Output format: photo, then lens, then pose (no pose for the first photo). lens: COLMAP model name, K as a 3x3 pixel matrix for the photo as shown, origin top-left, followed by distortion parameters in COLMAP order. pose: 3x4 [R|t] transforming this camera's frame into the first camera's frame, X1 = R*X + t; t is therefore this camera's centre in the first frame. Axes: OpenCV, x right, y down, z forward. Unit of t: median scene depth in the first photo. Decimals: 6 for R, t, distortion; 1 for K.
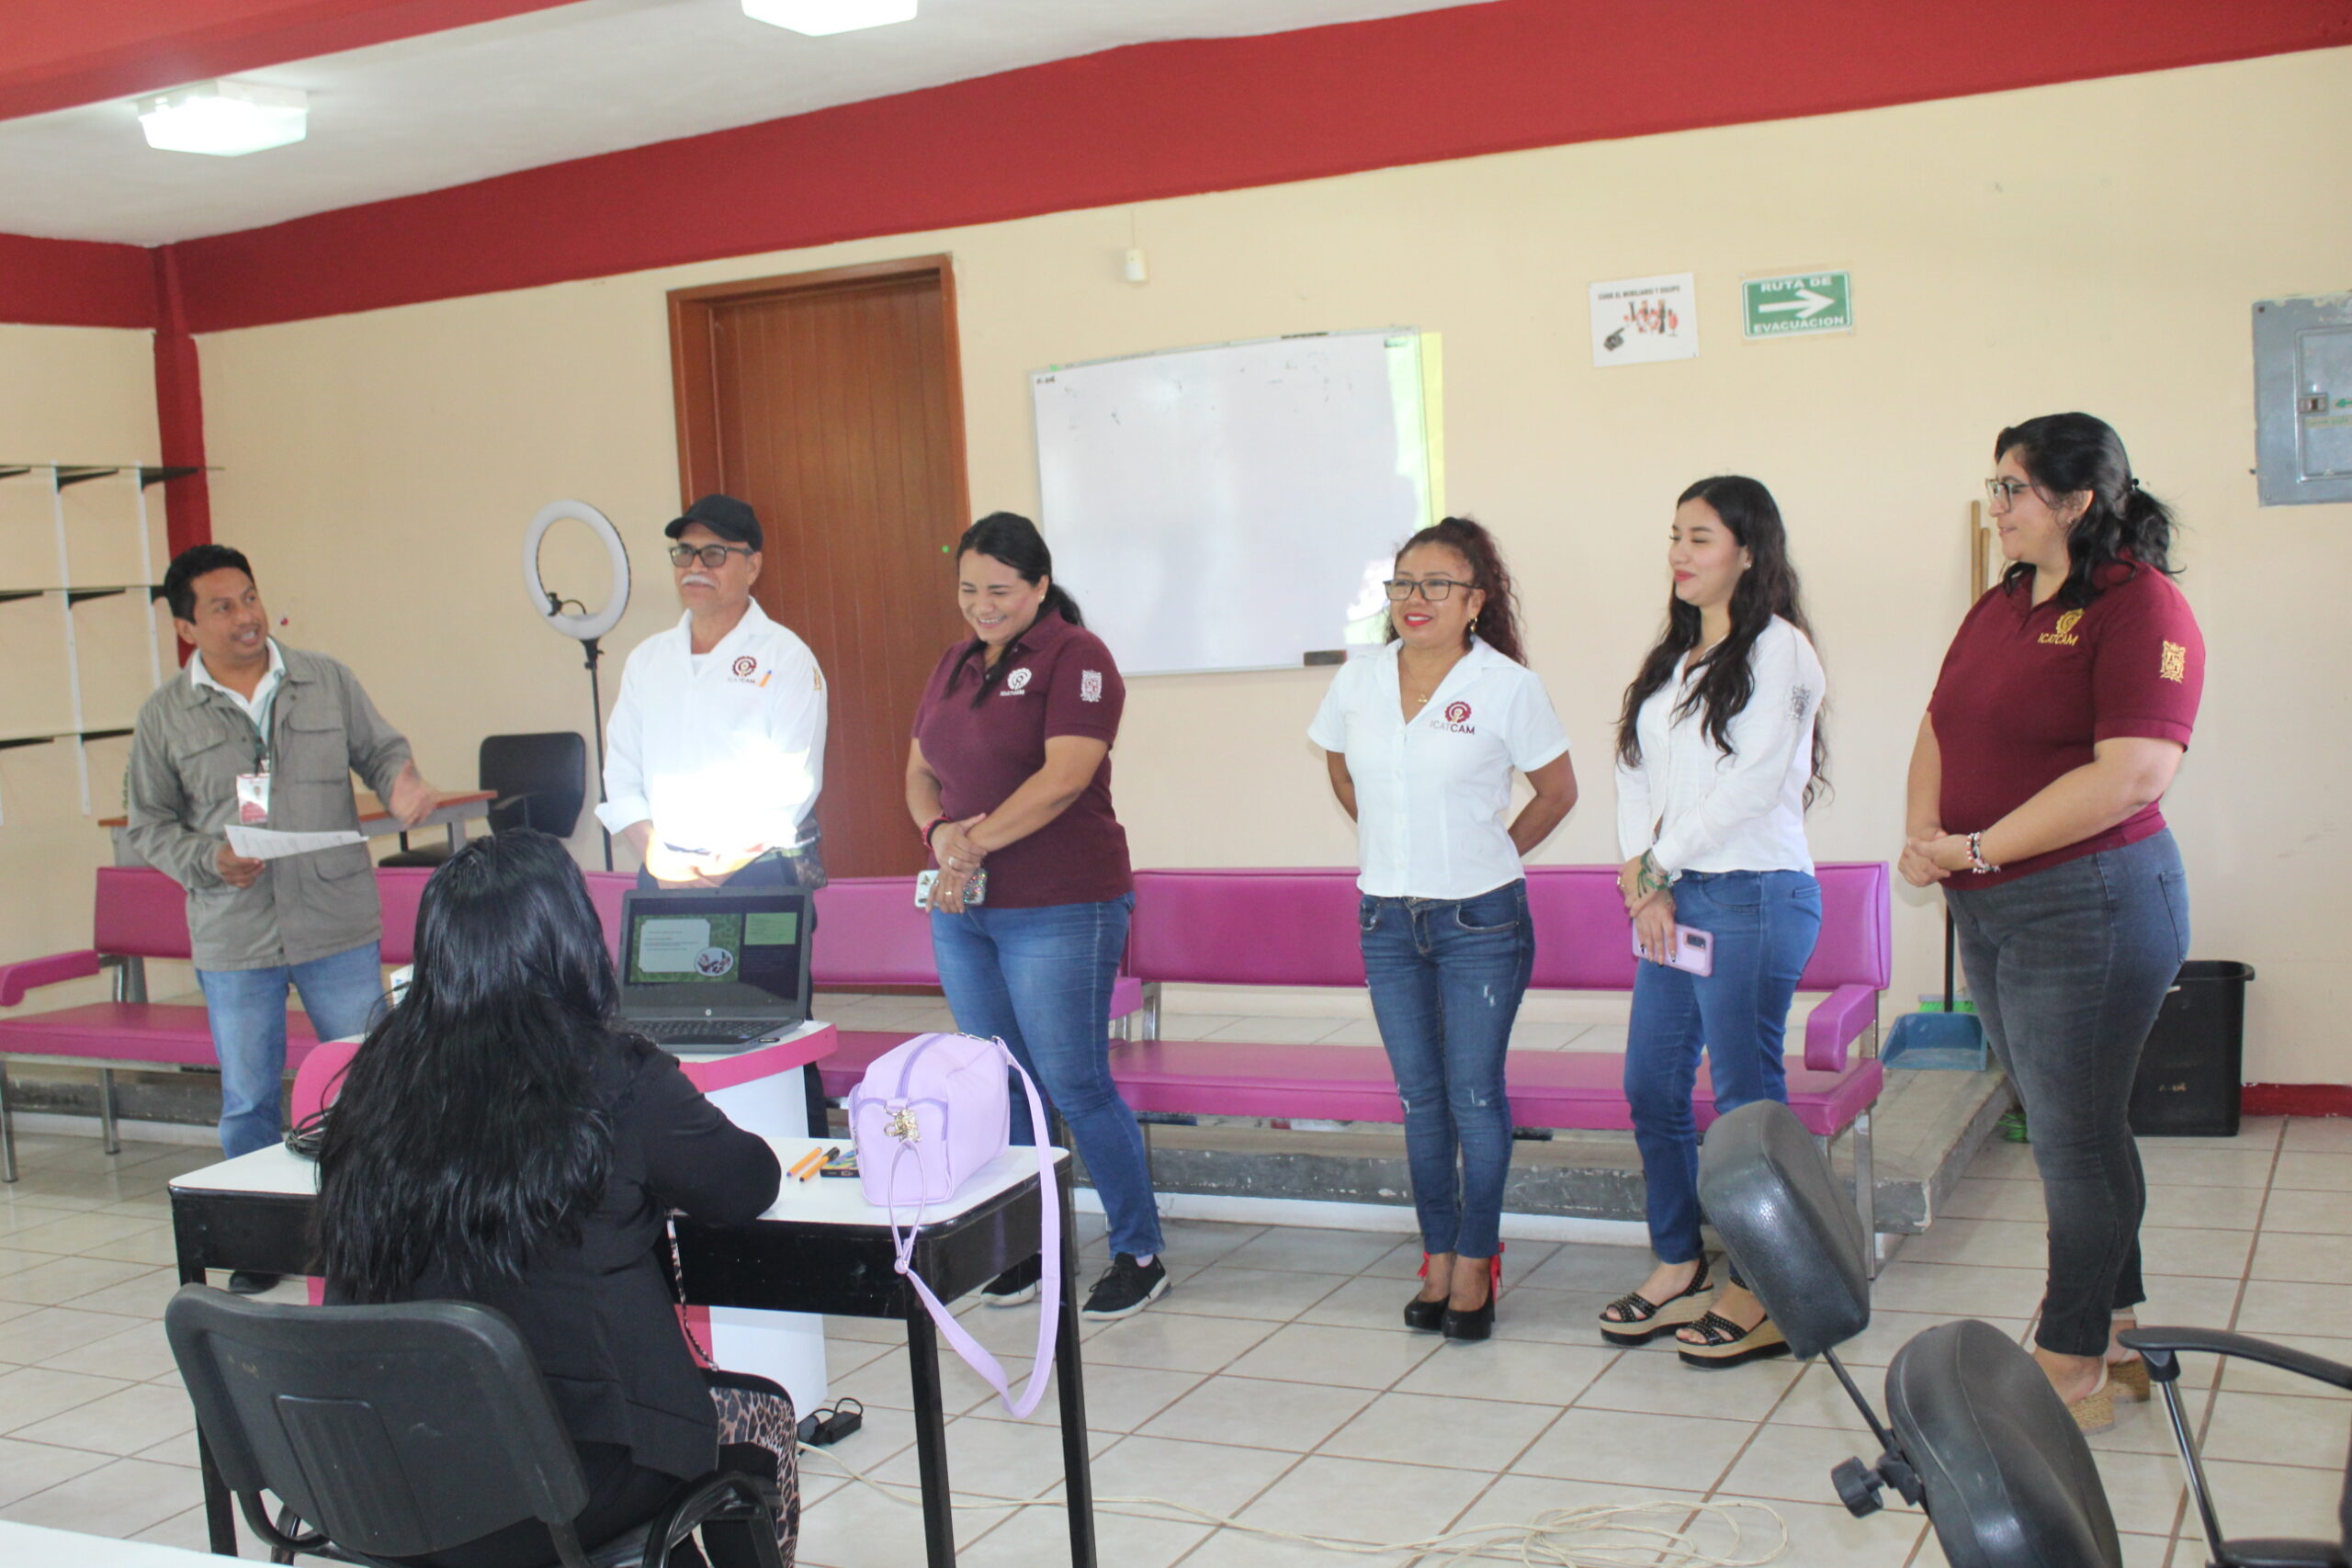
lens RADIAL K [[2567.5, 0, 1140.9], [0, 2567.5, 770.1], [0, 0, 1]] dist [-0.101289, 0.109282]
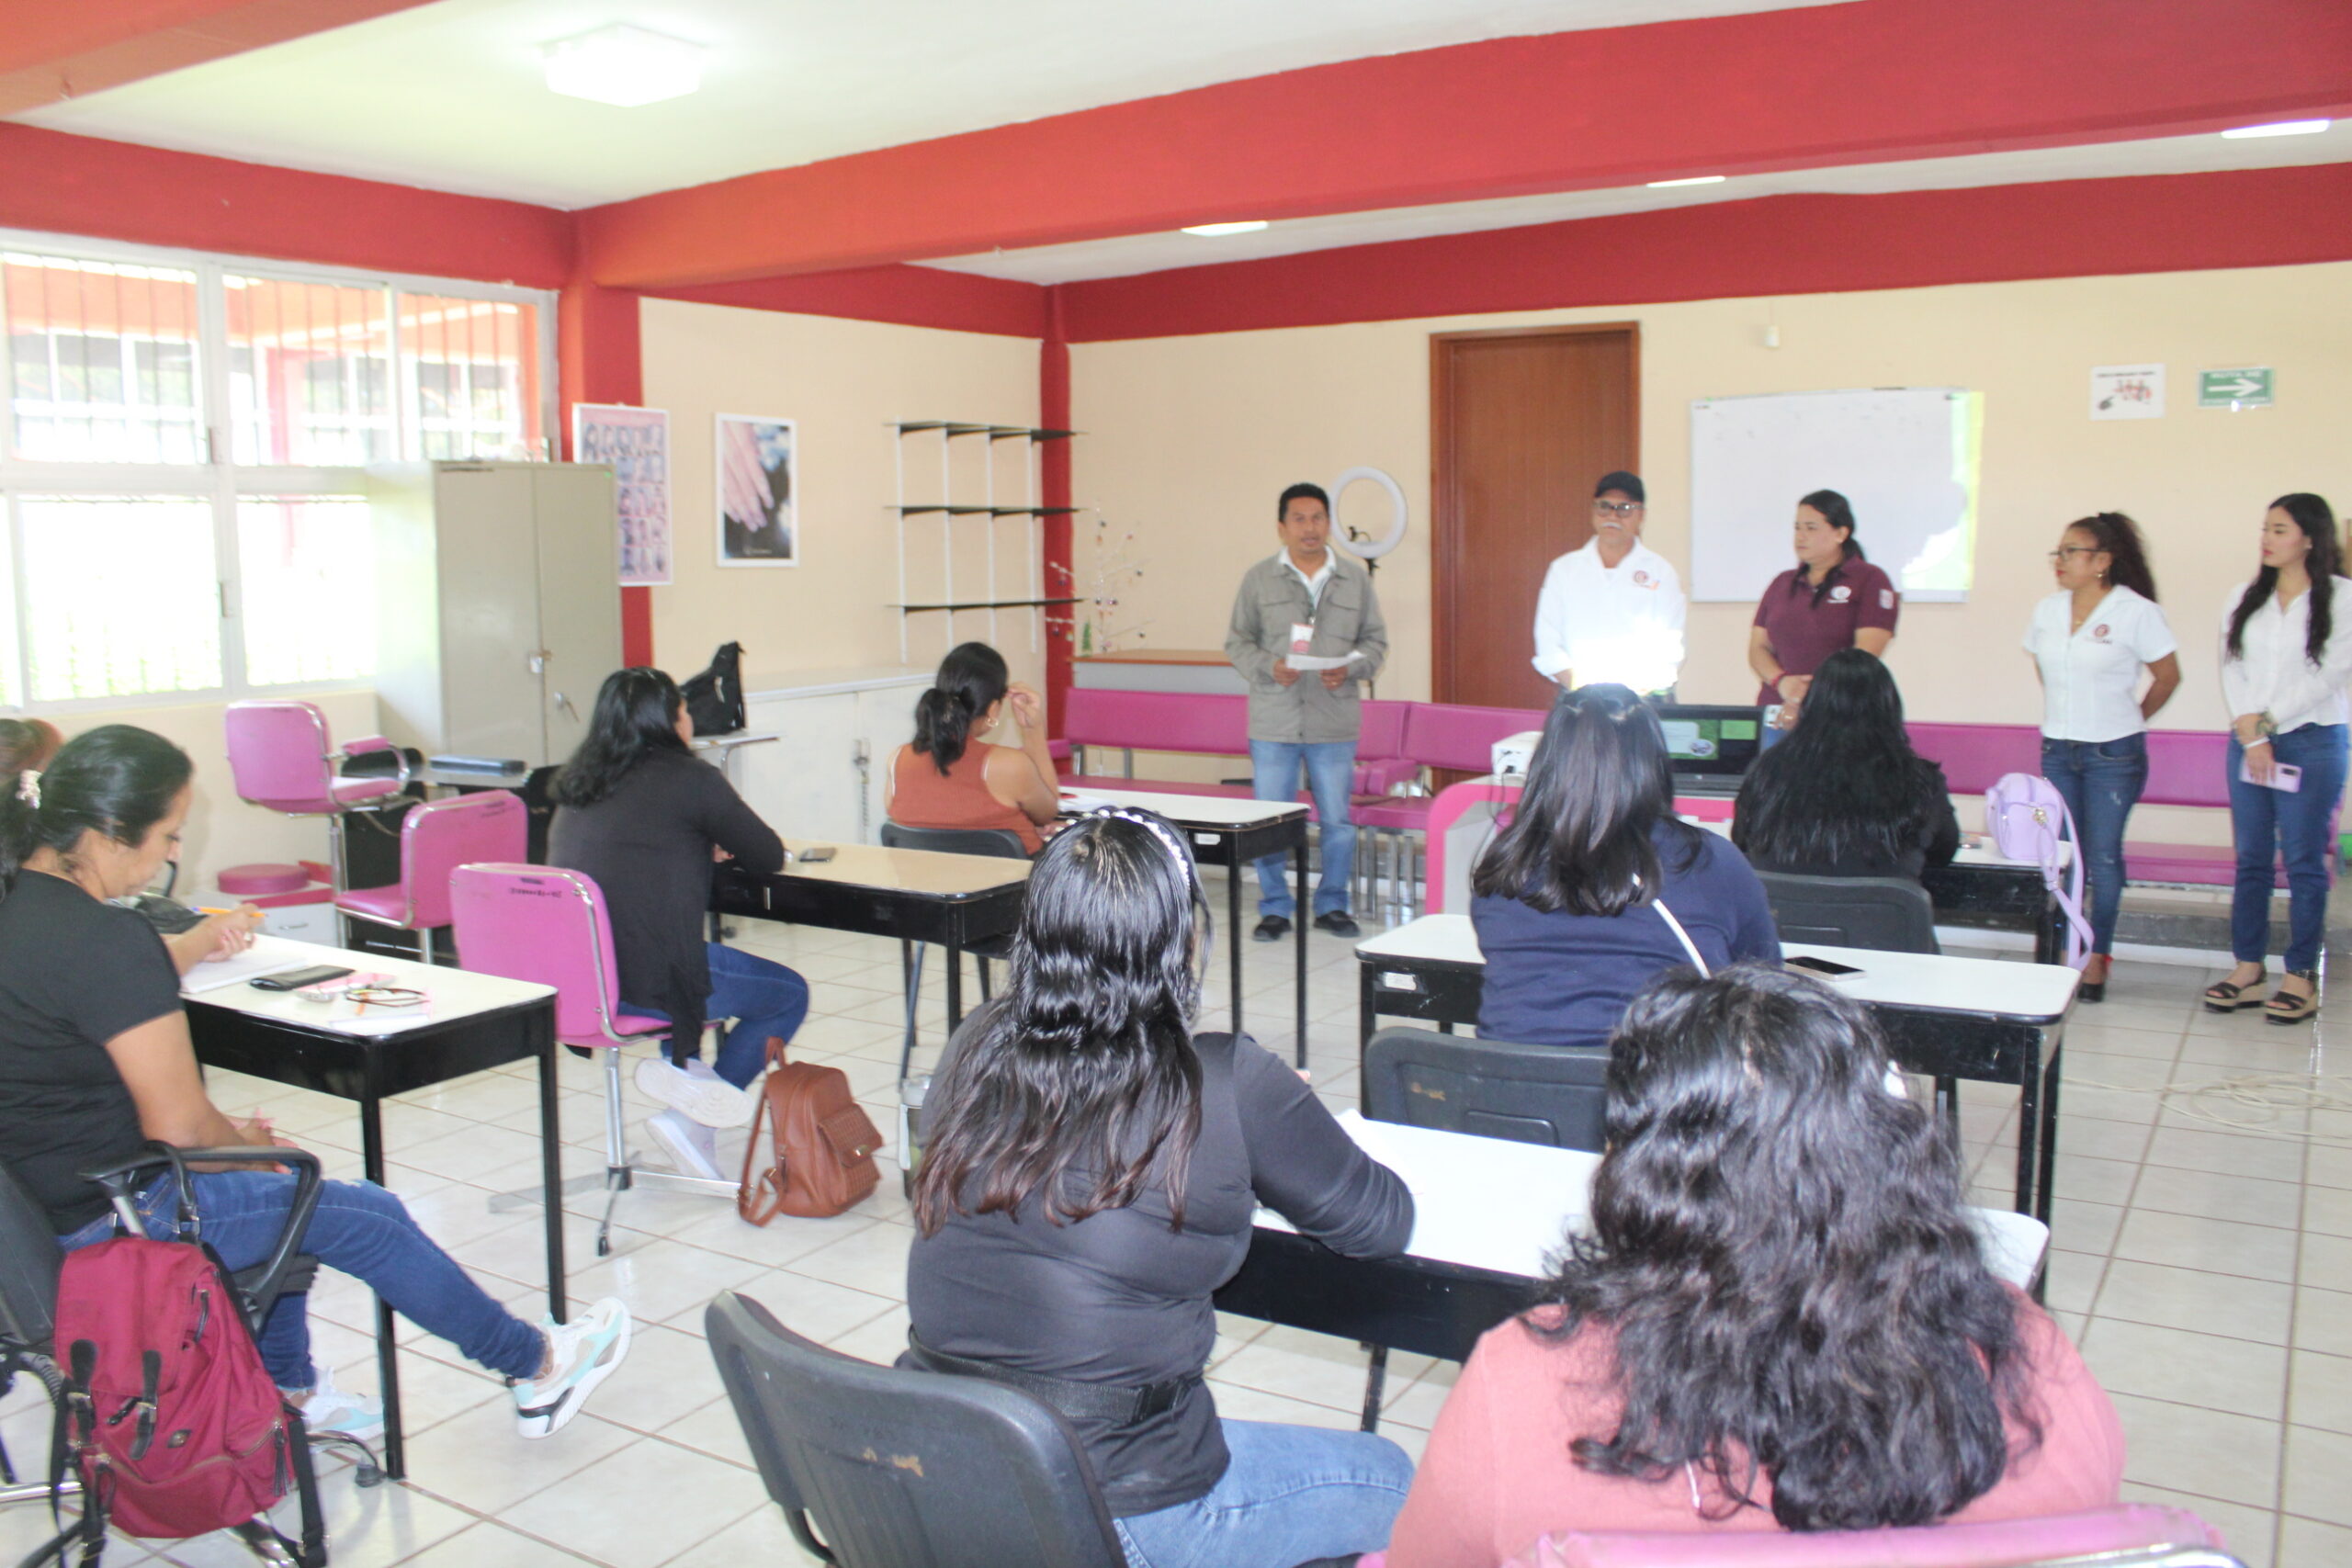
lens RADIAL K [[1940.8, 0, 1176.0], [0, 1940.8, 784.0], [0, 0, 1]] dist [-0.165221, 0.153373]
pose [[0.995389, 0.058242, -0.076210, -0.315768], [-0.054262, 0.997104, 0.053293, 0.037944], [0.079093, -0.048912, 0.995667, -0.225569]]
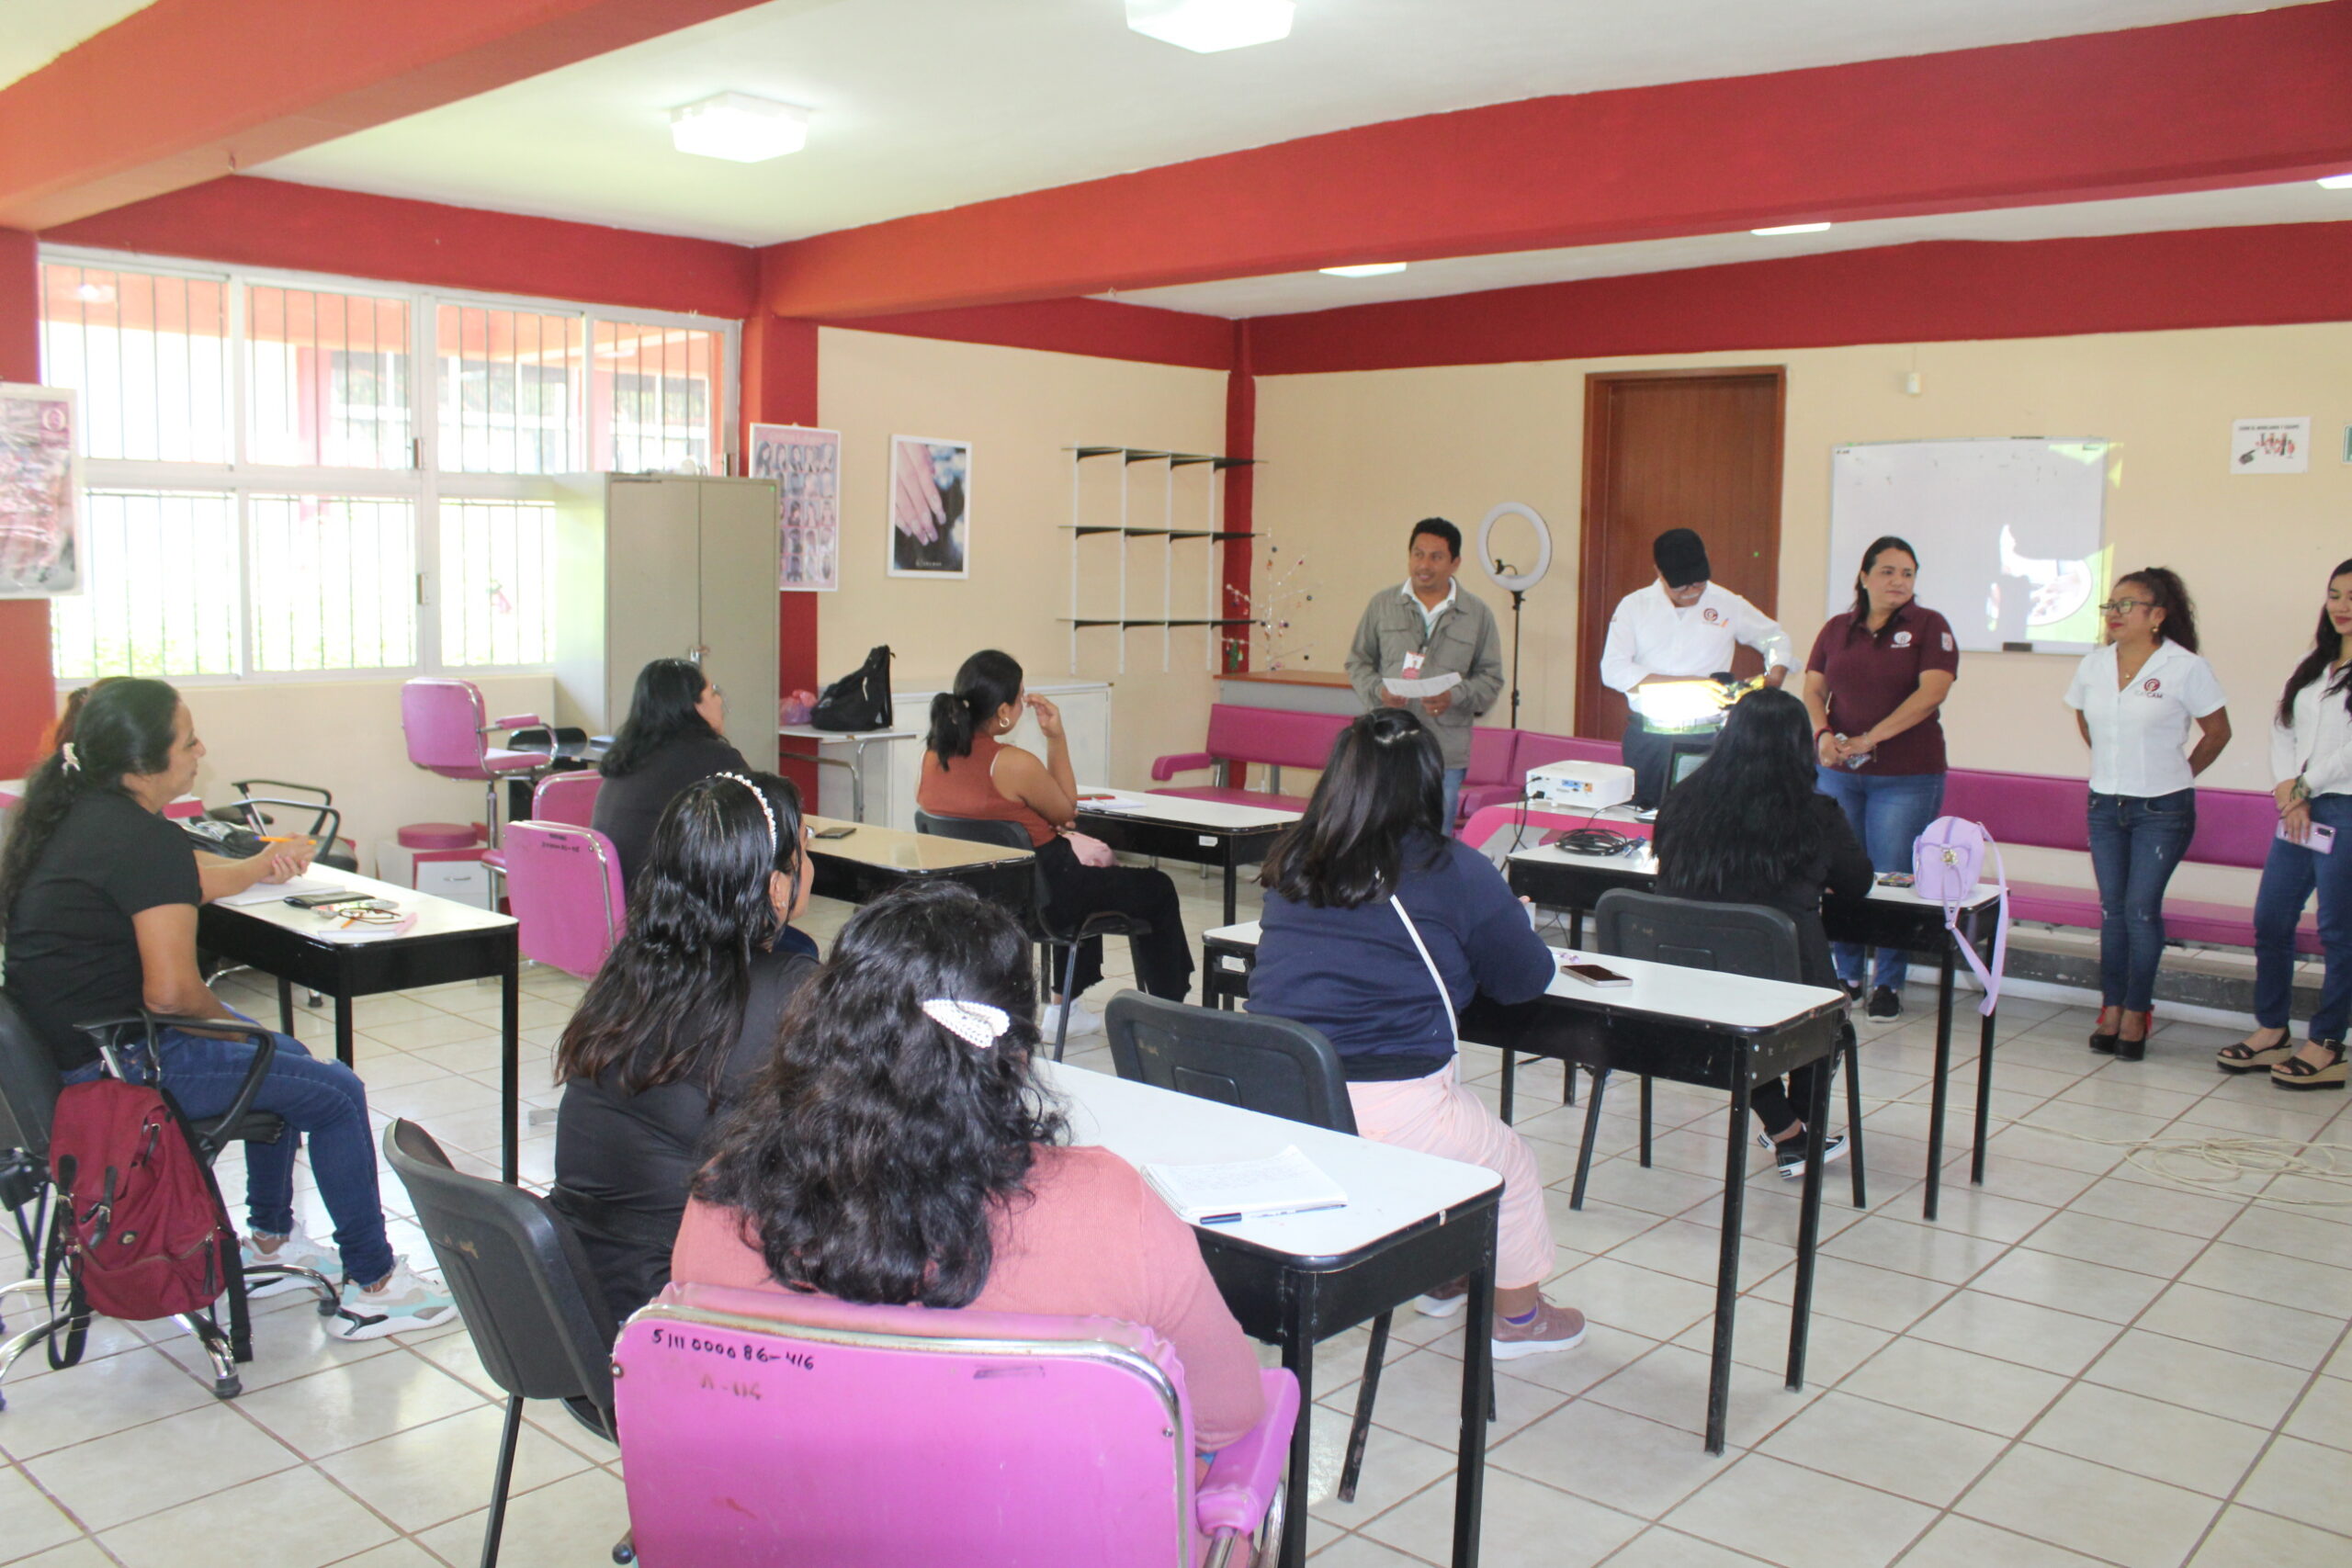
lens RADIAL K [[1940.8, 0, 1176.0], [0, 1940.8, 784.0], [0, 0, 1]] dist [-0.165221, 0.153373]
pose [[0.964875, 0.107028, -0.239921, -0.162247], [-0.097051, 0.993864, 0.053054, 0.032391], [0.244127, -0.027906, 0.969342, -0.273694]]
